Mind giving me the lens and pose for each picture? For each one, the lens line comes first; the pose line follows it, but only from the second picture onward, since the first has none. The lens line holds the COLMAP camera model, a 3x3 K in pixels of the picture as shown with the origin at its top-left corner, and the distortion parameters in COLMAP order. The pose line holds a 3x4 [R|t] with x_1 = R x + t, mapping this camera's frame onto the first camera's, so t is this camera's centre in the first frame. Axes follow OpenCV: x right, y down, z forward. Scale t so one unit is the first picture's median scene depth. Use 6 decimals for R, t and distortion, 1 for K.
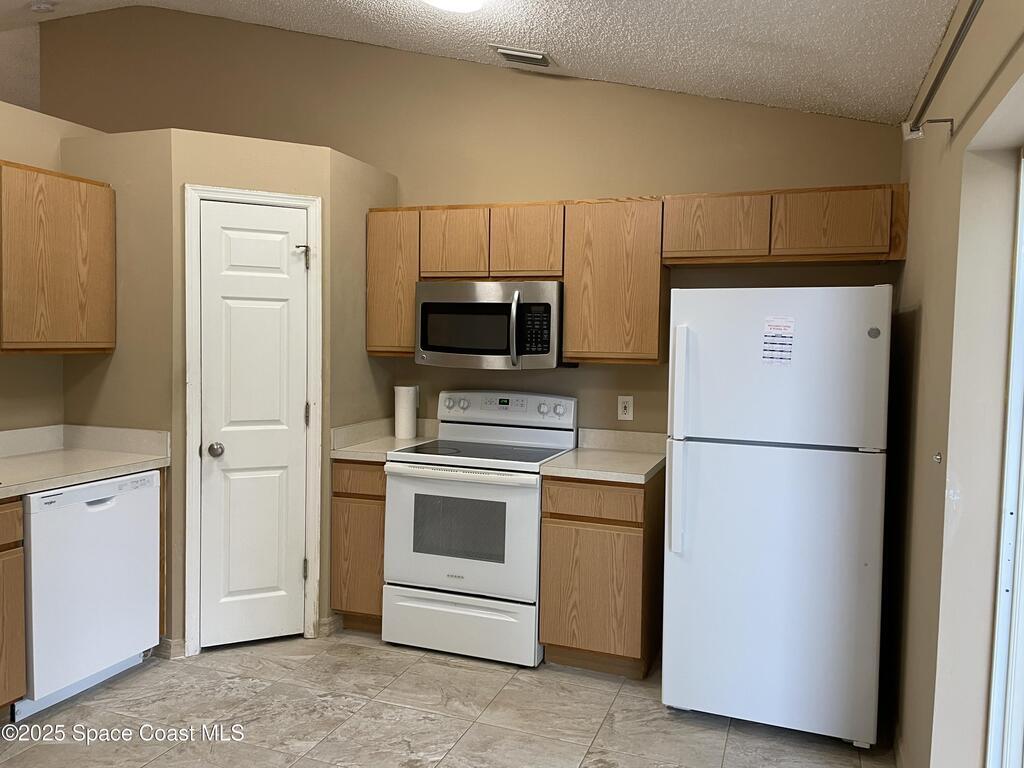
lens RADIAL K [[768.7, 0, 513.5], [0, 768.7, 367.4], [0, 0, 1]] dist [0.075314, -0.095318]
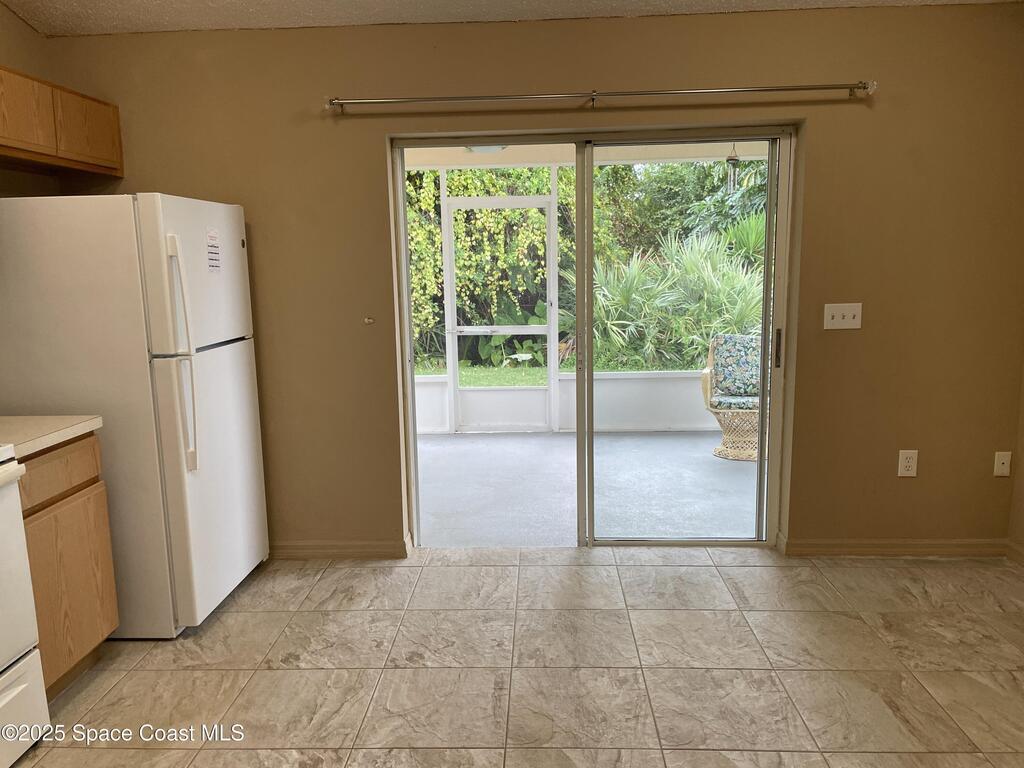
lens RADIAL K [[766.4, 0, 512.0], [0, 766.4, 384.0], [0, 0, 1]] dist [0.075436, -0.090865]
pose [[-0.314218, -0.162318, 0.935372, -0.732882], [0.052901, 0.980750, 0.187963, -0.028086], [-0.947876, 0.108543, -0.299583, 0.808935]]
